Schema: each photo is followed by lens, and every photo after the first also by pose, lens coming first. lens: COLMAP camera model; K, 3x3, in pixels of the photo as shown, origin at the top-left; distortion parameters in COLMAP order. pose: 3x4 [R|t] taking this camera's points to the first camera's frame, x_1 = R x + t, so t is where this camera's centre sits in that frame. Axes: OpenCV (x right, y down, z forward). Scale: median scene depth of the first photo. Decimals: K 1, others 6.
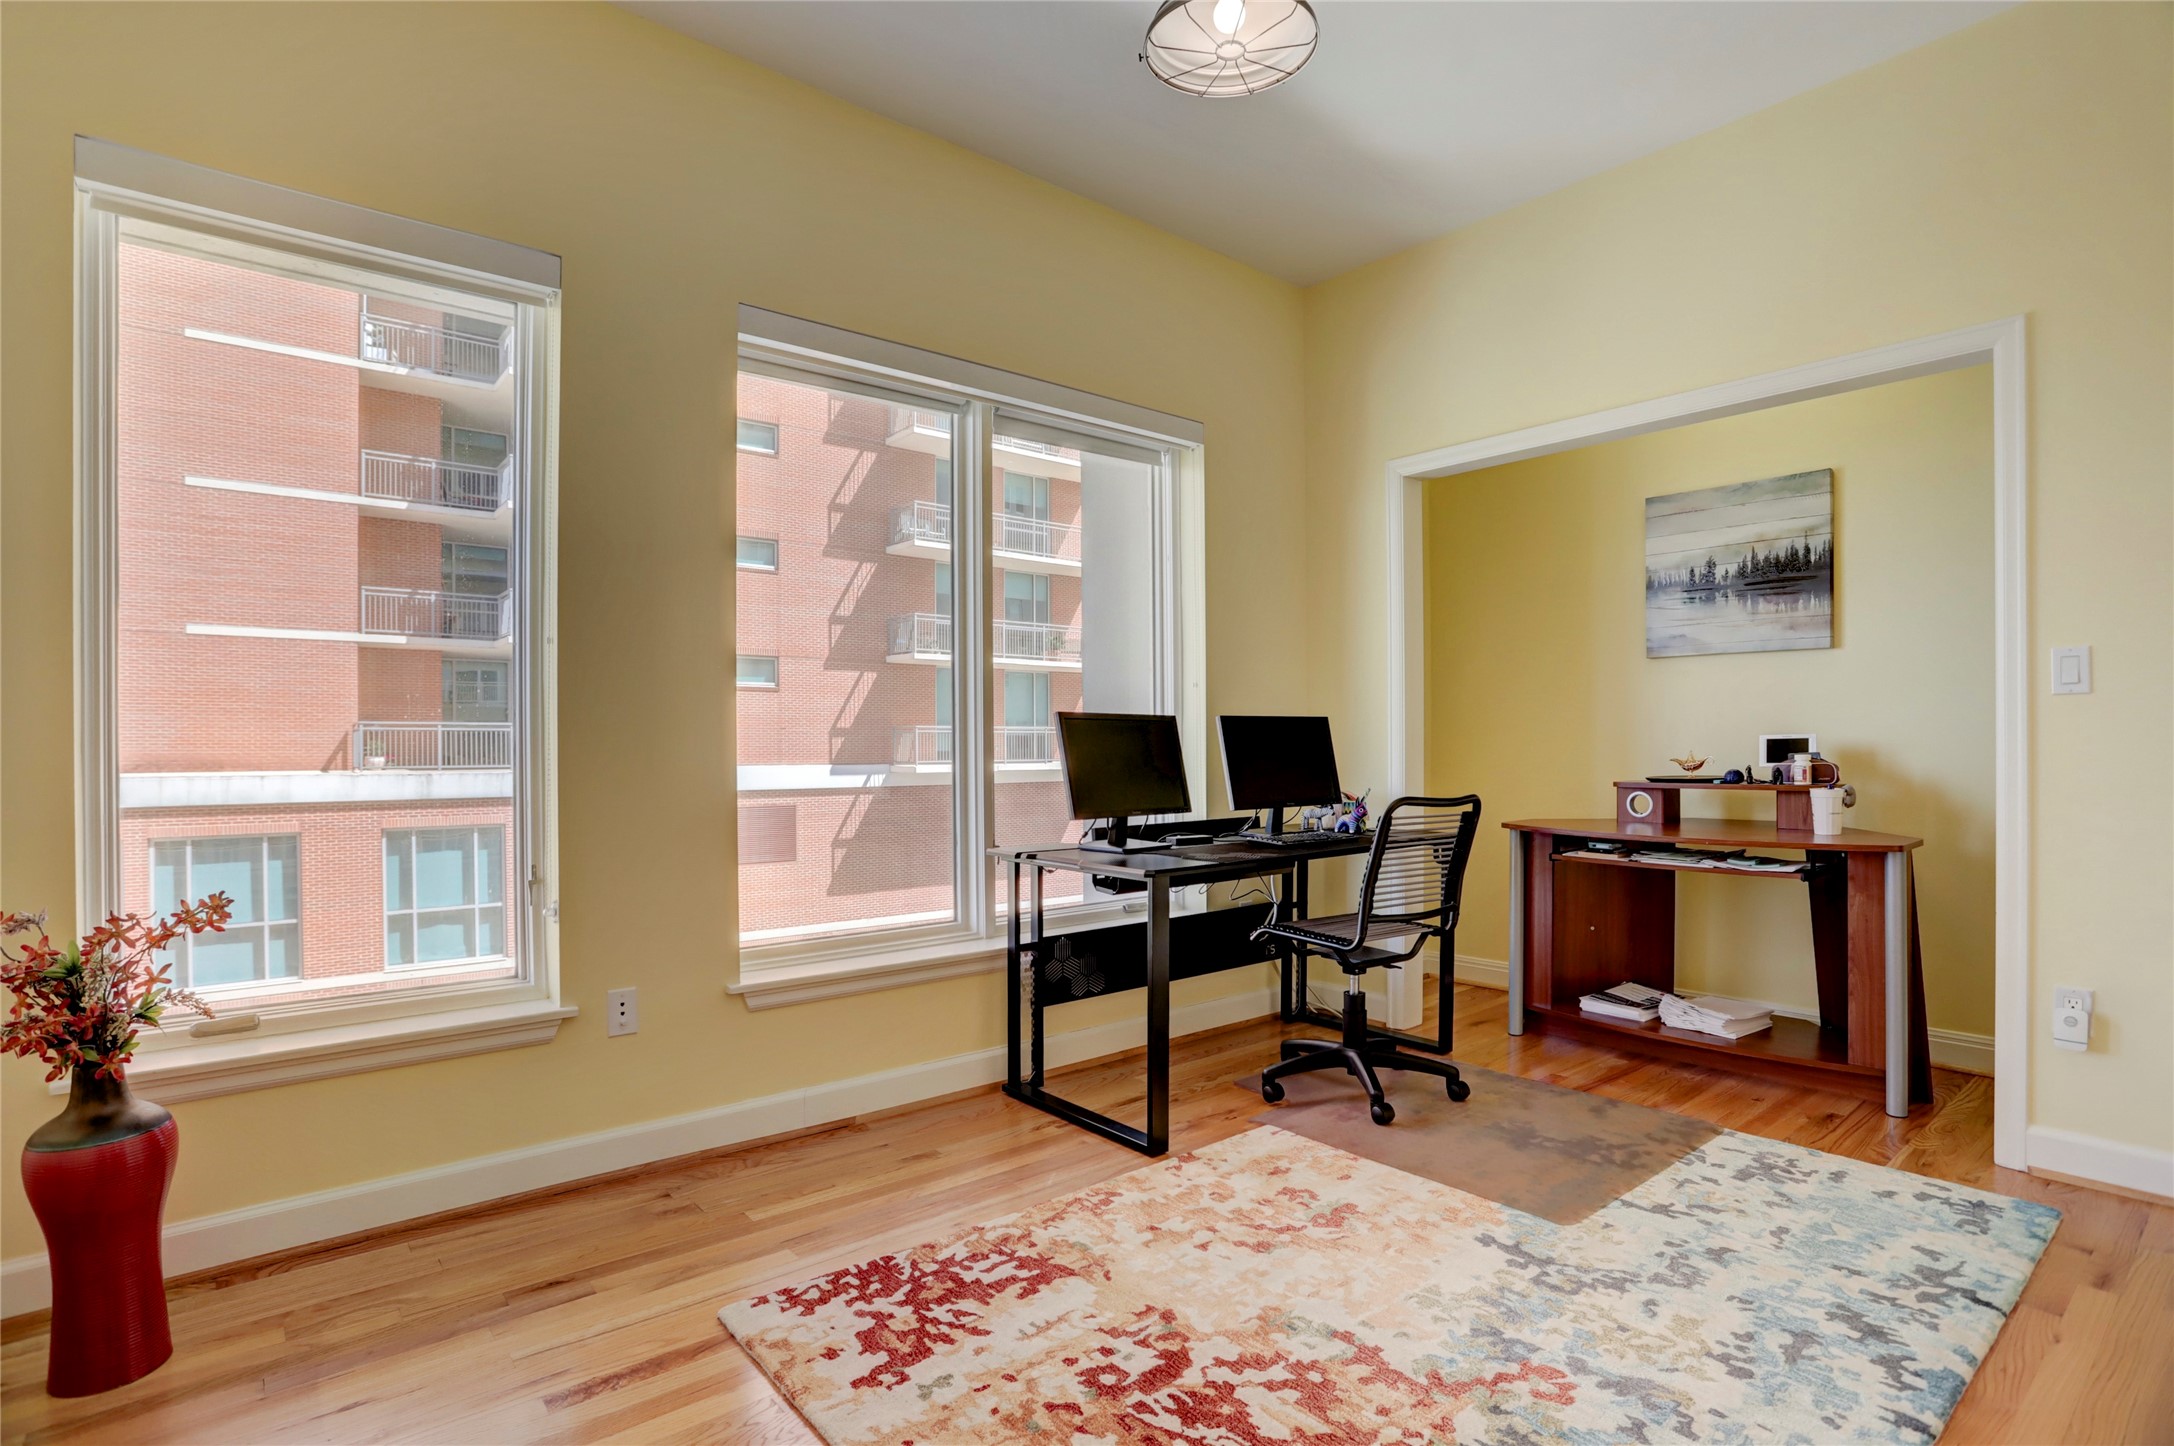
lens RADIAL K [[1097.1, 0, 1089.0], [0, 1097.1, 747.0], [0, 0, 1]] dist [-0.003607, 0.000083]
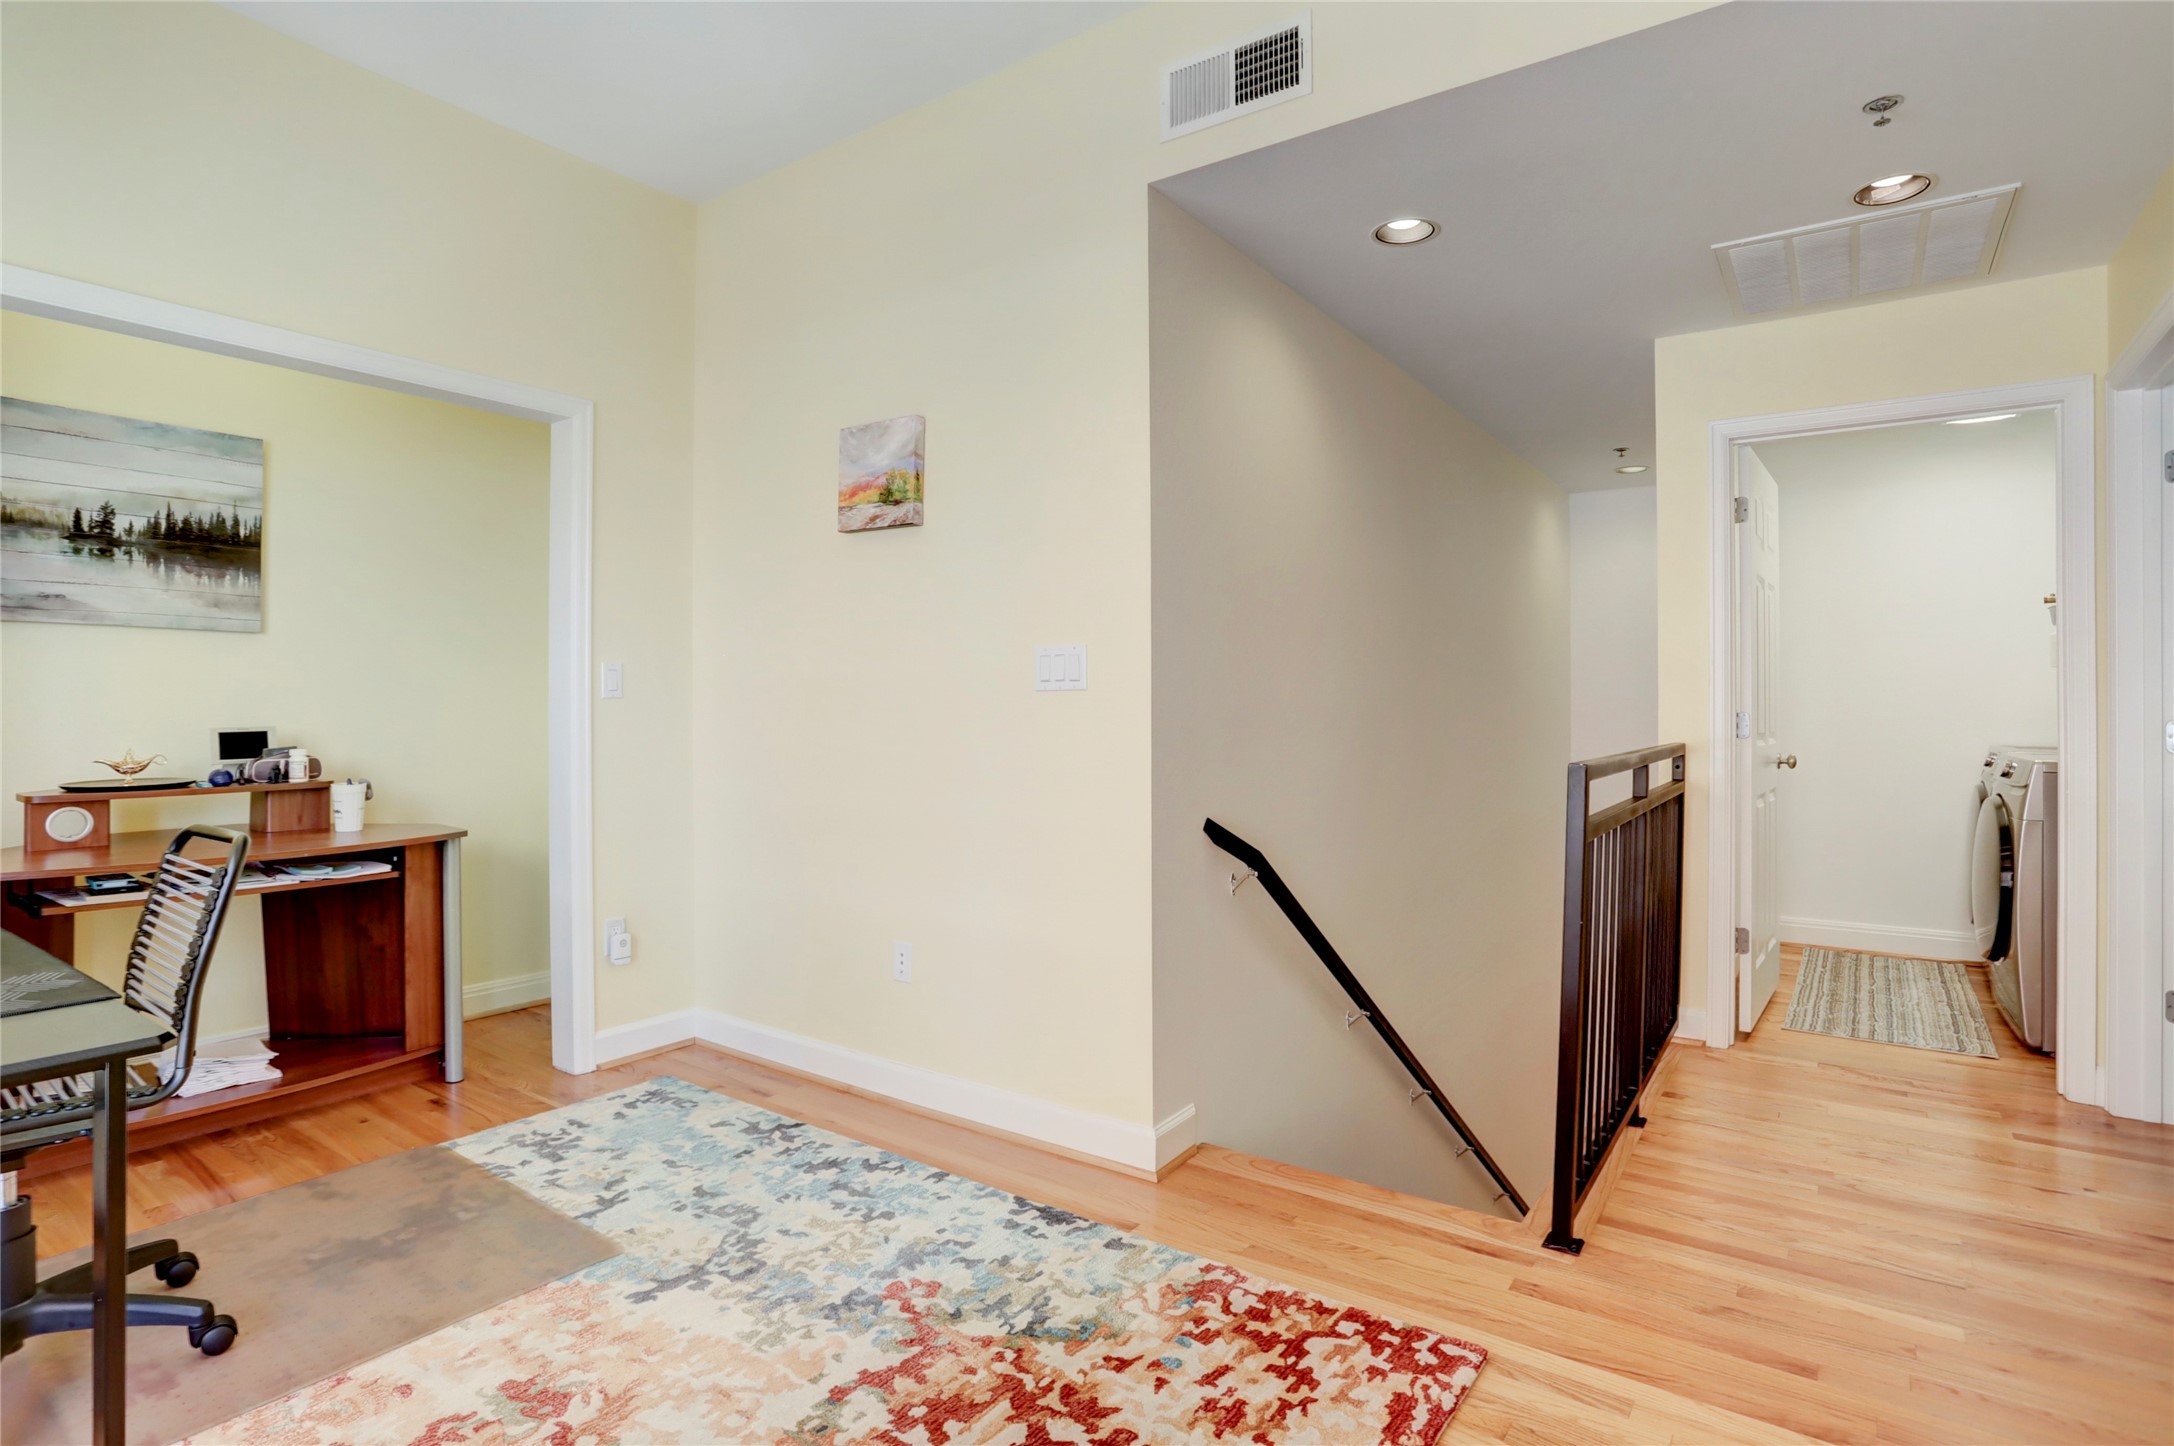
lens RADIAL K [[1121.9, 0, 1076.5], [0, 1121.9, 701.5], [0, 0, 1]] dist [-0.018912, 0.000013]
pose [[-0.242413, 0.007705, 0.970143, -0.564616], [0.003207, 0.999969, -0.007141, -0.033485], [-0.970168, 0.001381, -0.242430, 0.787695]]
